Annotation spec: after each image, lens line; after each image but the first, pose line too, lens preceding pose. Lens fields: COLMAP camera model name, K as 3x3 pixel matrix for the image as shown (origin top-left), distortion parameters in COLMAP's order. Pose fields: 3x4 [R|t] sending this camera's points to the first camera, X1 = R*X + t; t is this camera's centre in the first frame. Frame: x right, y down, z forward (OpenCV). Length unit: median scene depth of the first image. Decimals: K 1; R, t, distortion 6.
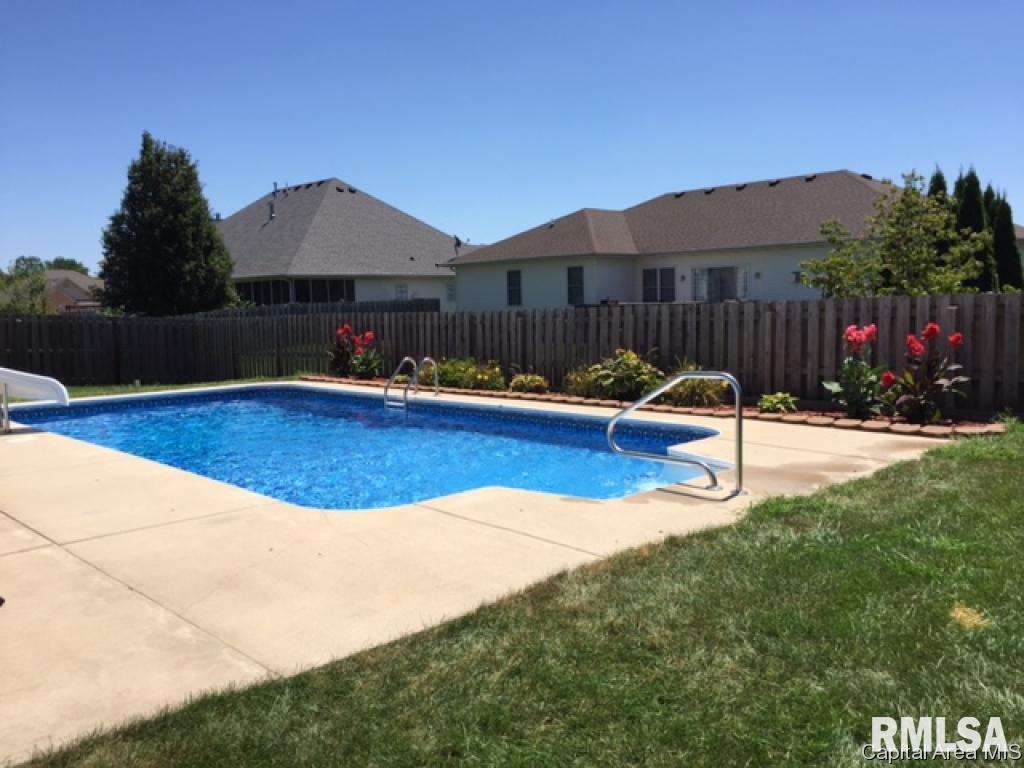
lens RADIAL K [[866.8, 0, 512.0], [0, 866.8, 384.0], [0, 0, 1]] dist [0.019931, 0.001353]
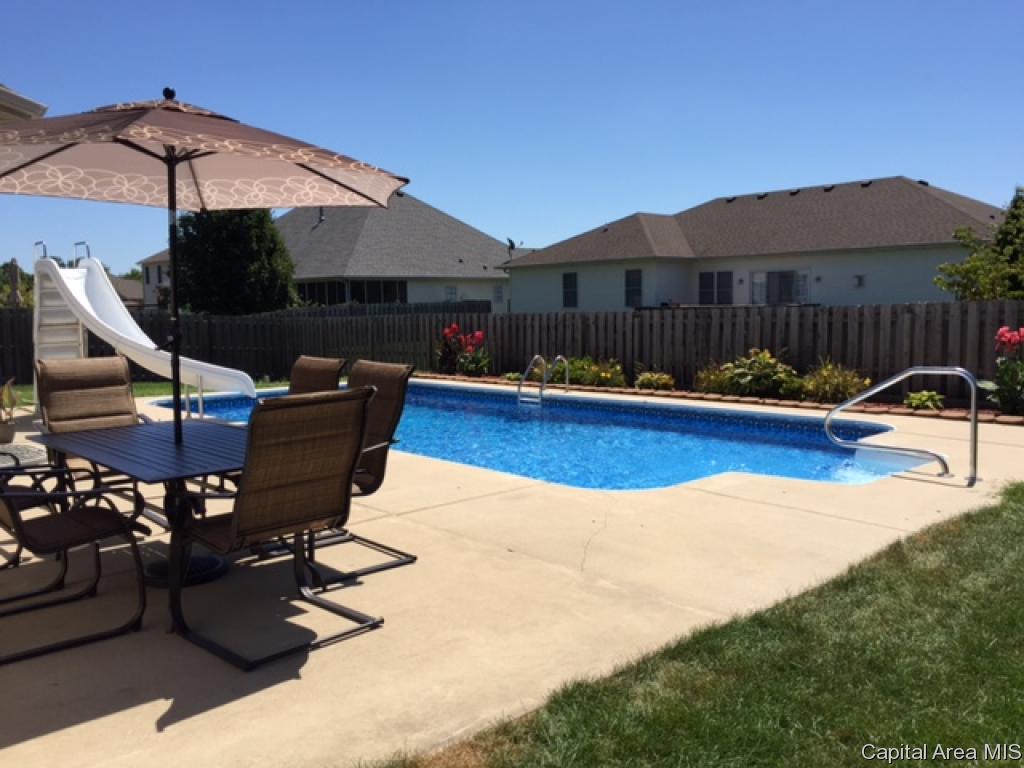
lens RADIAL K [[863.5, 0, 512.0], [0, 863.5, 384.0], [0, 0, 1]] dist [0.010475, 0.001668]
pose [[0.999794, 0.008298, -0.018540, -0.105479], [-0.008348, 0.999962, -0.002643, 0.005381], [0.018517, 0.002797, 0.999825, -0.031744]]
